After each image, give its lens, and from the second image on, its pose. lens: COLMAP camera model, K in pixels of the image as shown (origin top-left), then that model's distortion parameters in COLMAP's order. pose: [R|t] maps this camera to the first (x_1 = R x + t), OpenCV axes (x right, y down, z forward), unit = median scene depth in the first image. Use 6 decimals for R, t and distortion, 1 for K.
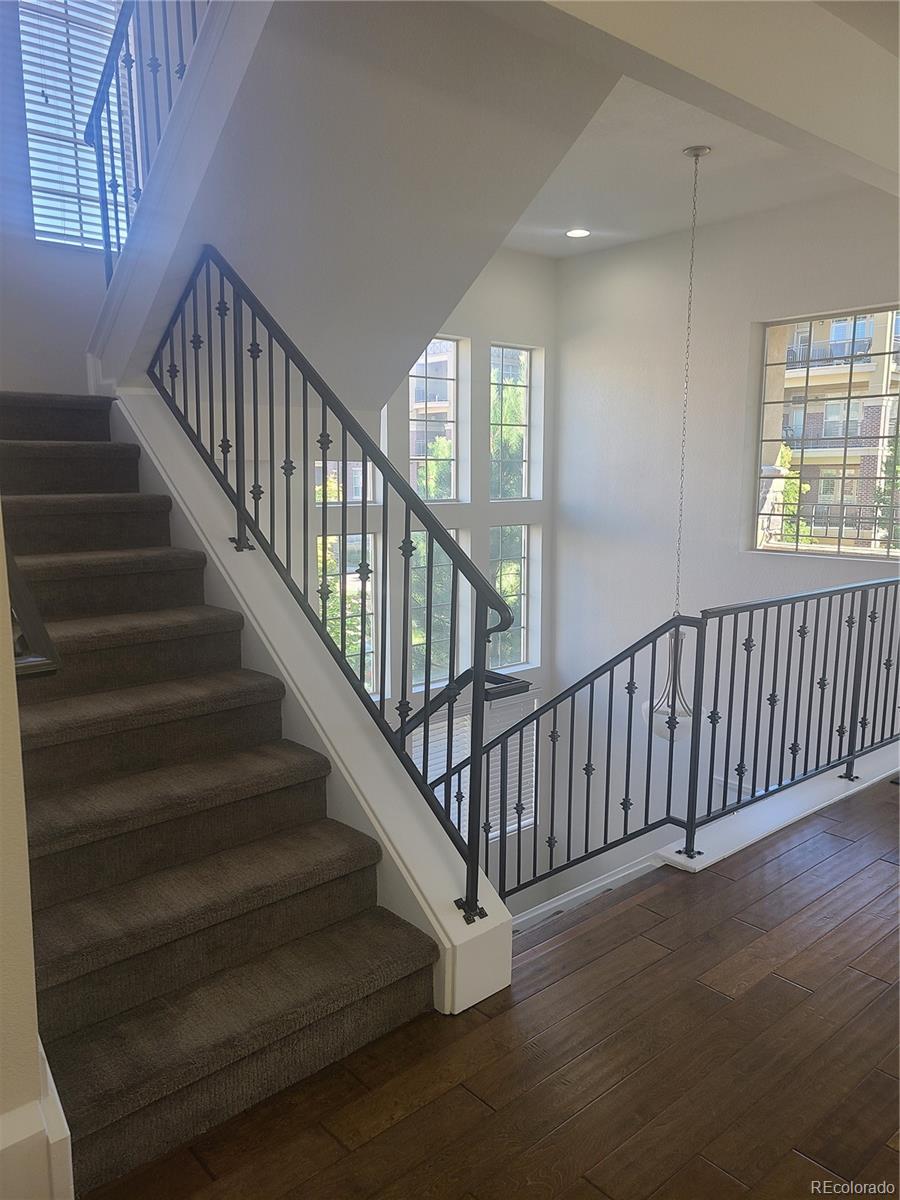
lens RADIAL K [[908.9, 0, 452.7], [0, 908.9, 606.7], [0, 0, 1]] dist [0.066052, -0.043027]
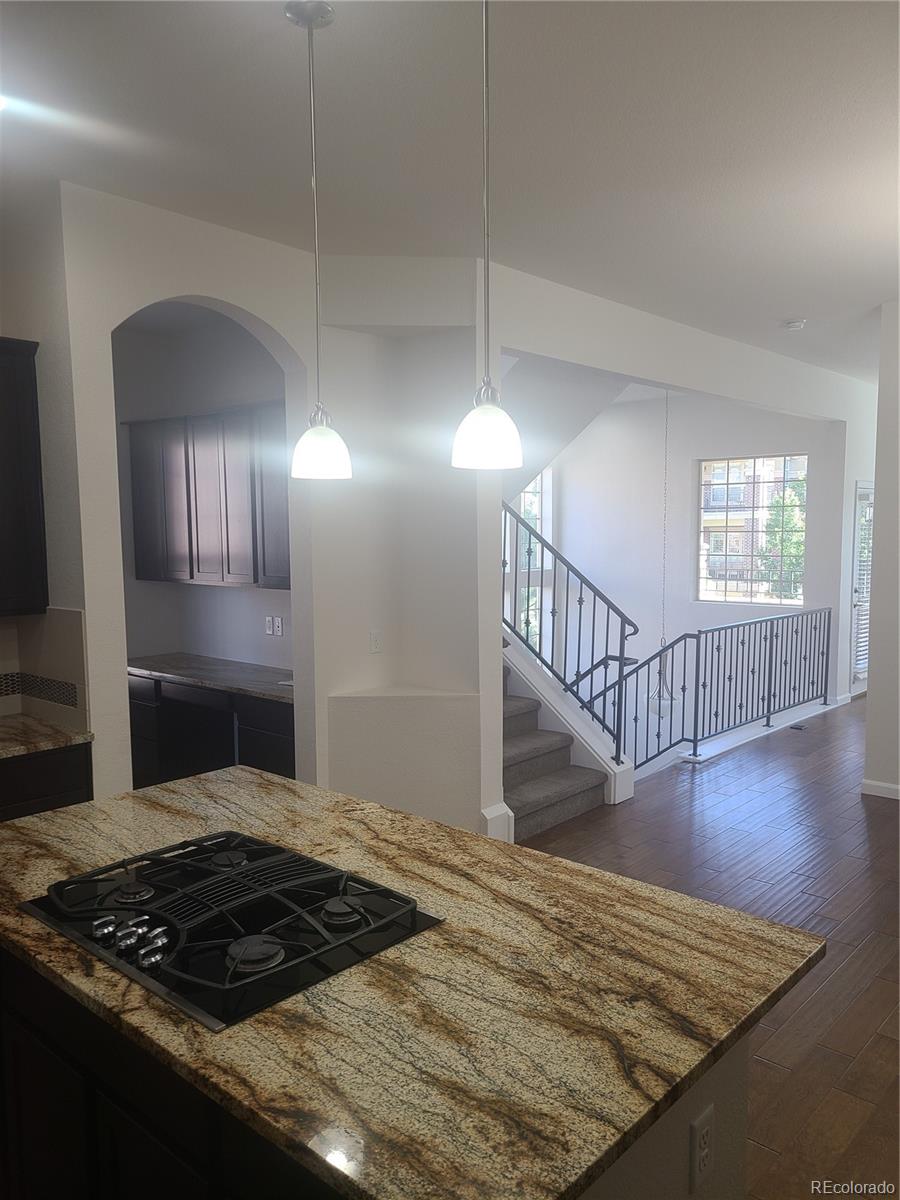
lens RADIAL K [[908.9, 0, 452.3], [0, 908.9, 616.3], [0, 0, 1]] dist [0.066052, -0.043027]
pose [[0.993692, -0.019883, 0.110366, -0.441827], [0.025770, 0.998306, -0.052169, 0.058867], [-0.109142, 0.054684, 0.992521, -0.848018]]
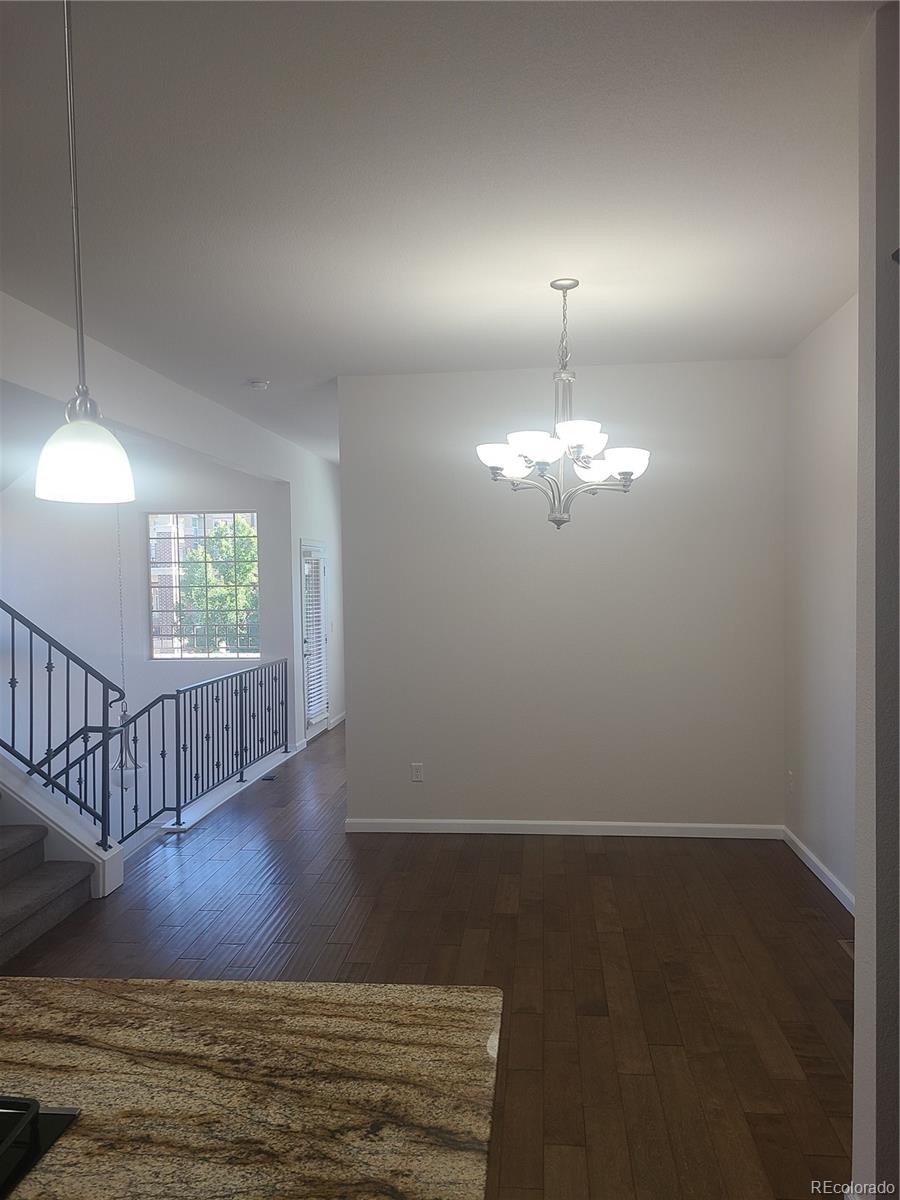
lens RADIAL K [[908.9, 0, 471.1], [0, 908.9, 618.4], [0, 0, 1]] dist [0.066052, -0.043027]
pose [[0.724818, -0.041570, 0.687685, -0.532672], [0.116792, 0.991144, -0.063185, 0.044096], [-0.678969, 0.126114, 0.723254, -0.732293]]
